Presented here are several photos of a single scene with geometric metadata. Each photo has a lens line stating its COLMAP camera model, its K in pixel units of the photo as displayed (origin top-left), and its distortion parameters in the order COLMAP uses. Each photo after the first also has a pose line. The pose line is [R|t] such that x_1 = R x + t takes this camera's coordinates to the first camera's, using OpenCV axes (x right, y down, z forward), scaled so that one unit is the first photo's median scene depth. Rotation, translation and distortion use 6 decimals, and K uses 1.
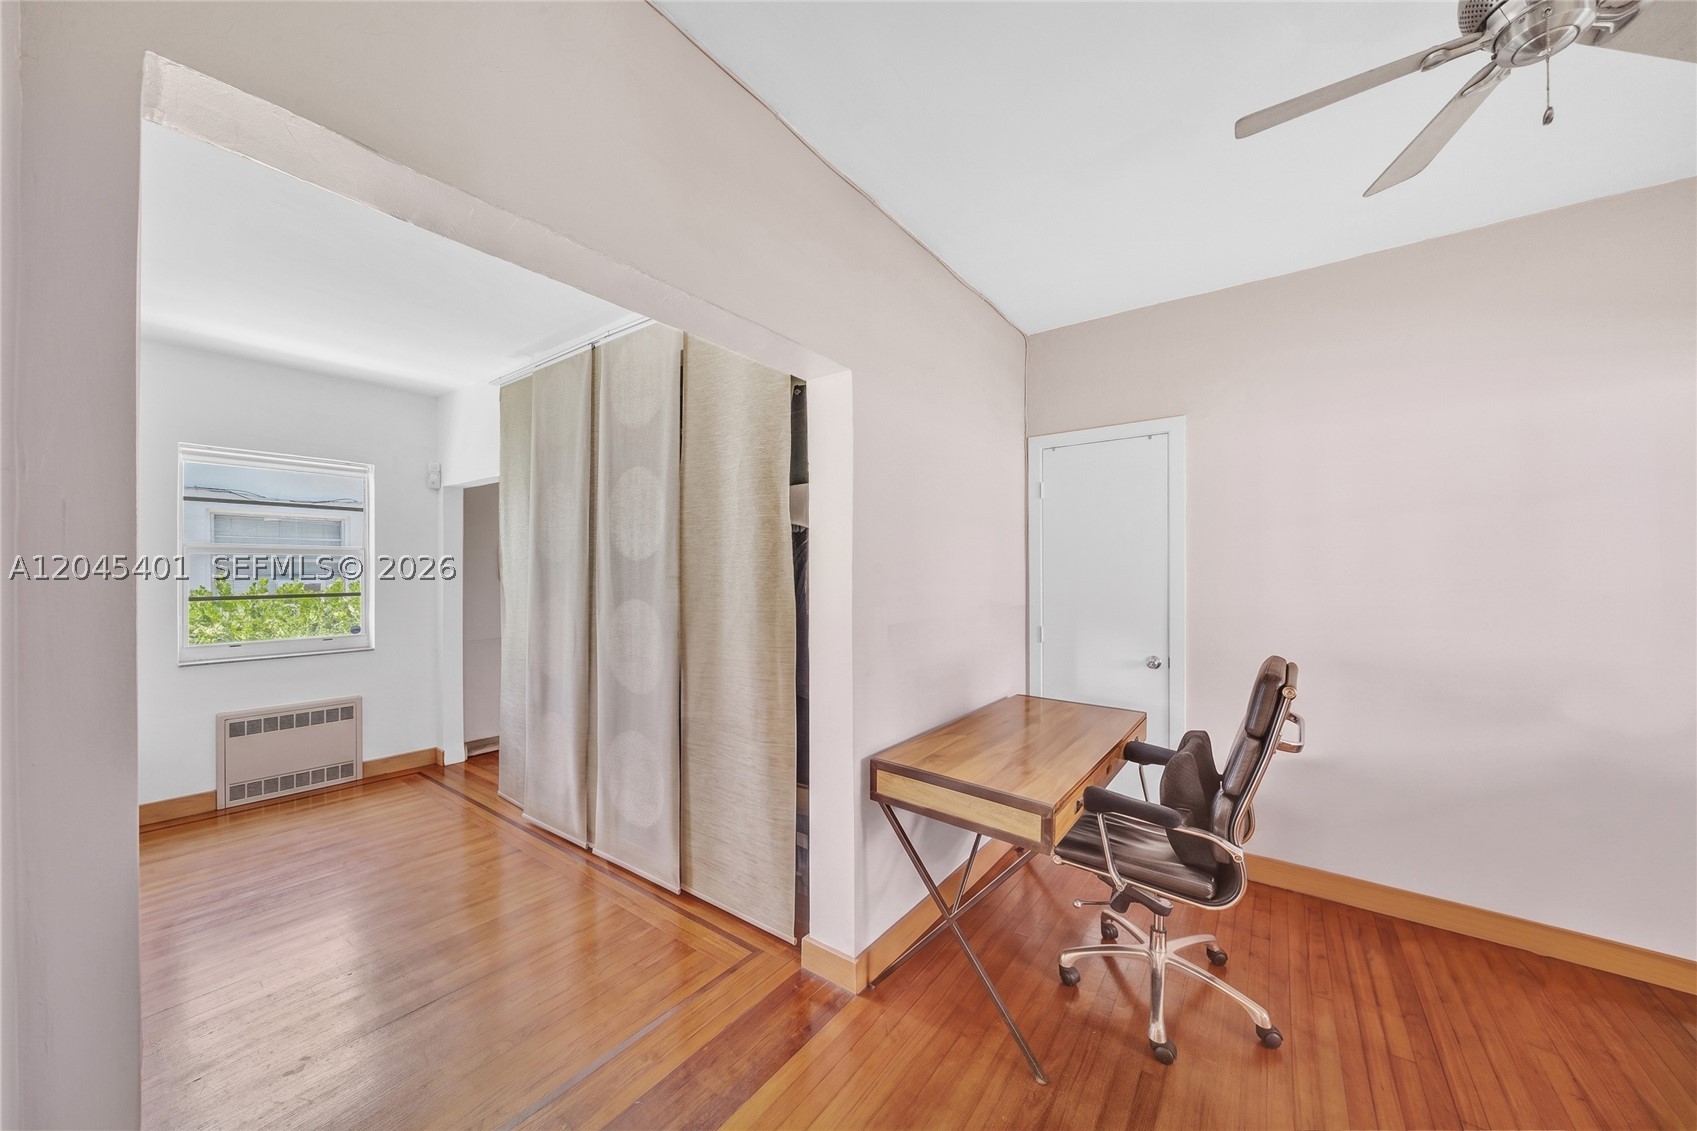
lens RADIAL K [[612.7, 0, 839.9], [0, 612.7, 568.8], [0, 0, 1]] dist [-0.000513, -0.000083]
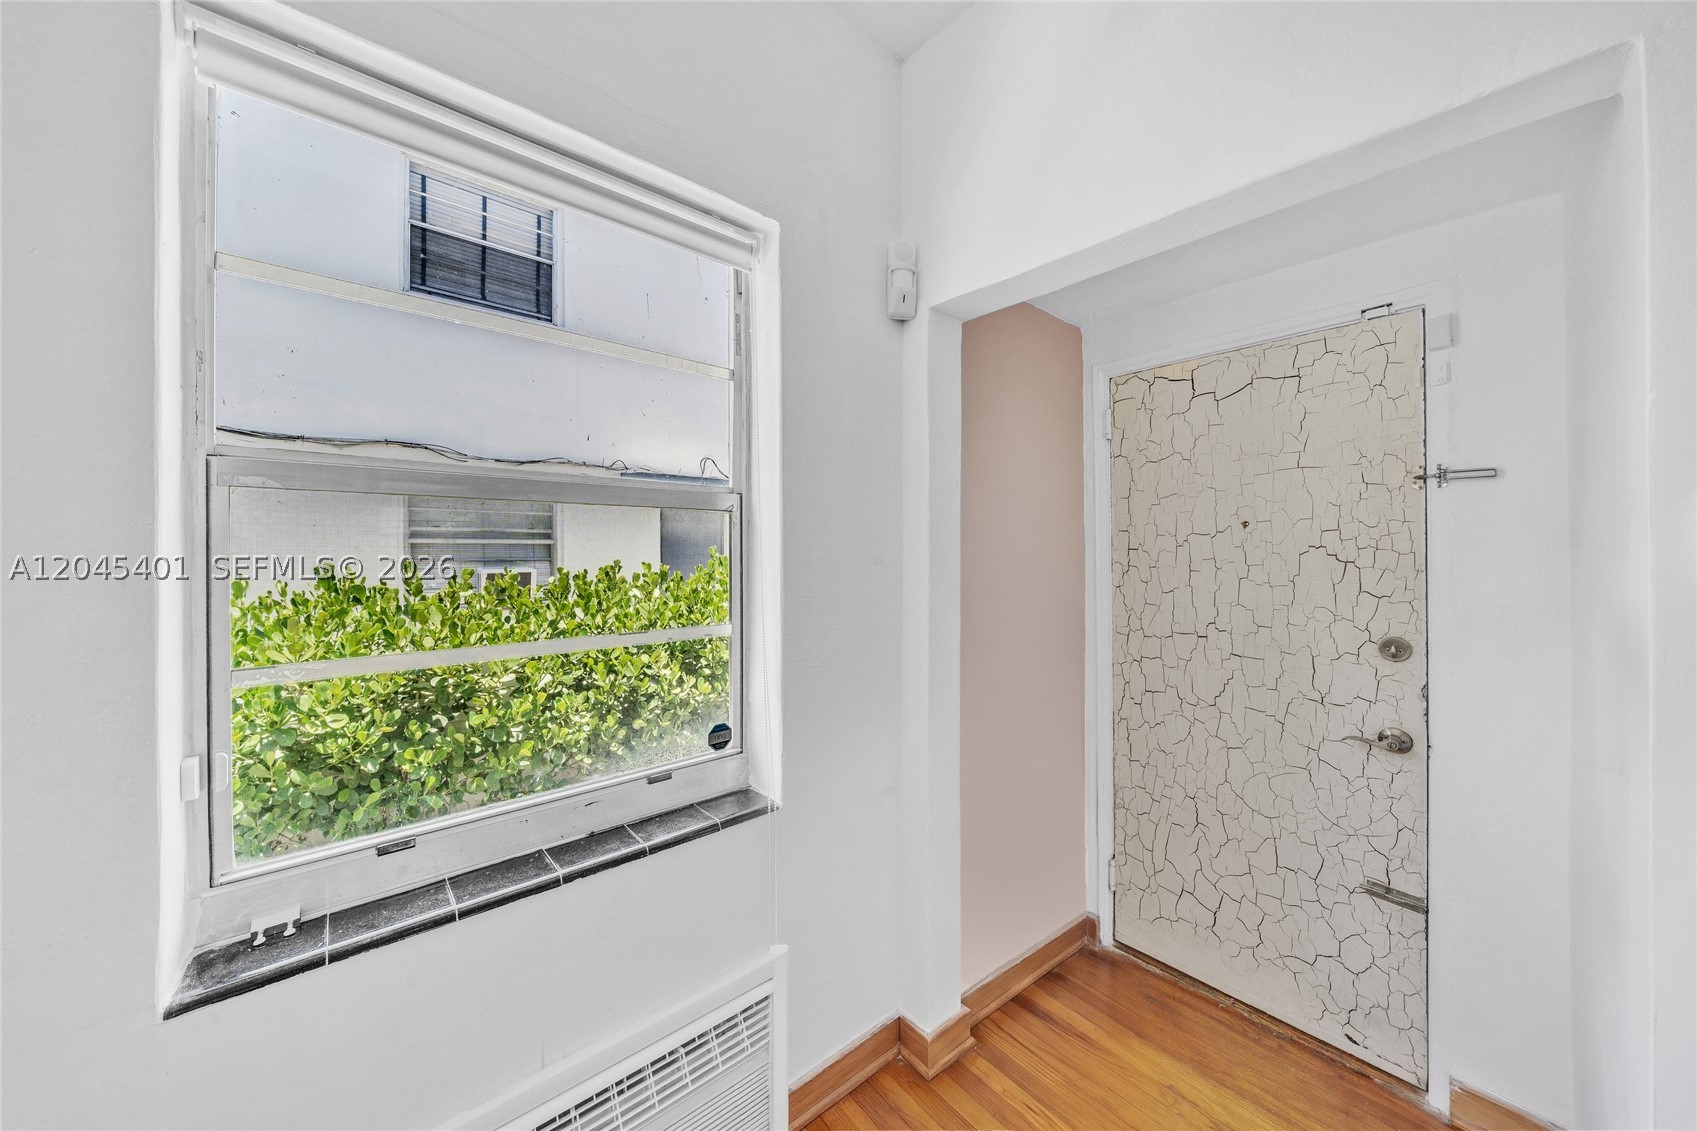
lens RADIAL K [[594.4, 0, 845.2], [0, 594.4, 556.4], [0, 0, 1]] dist [-0.000318, -0.000030]
pose [[0.983286, -0.004285, -0.182016, -0.771302], [0.004087, 0.999991, -0.001462, 0.005920], [0.182021, 0.000694, 0.983294, 0.811088]]
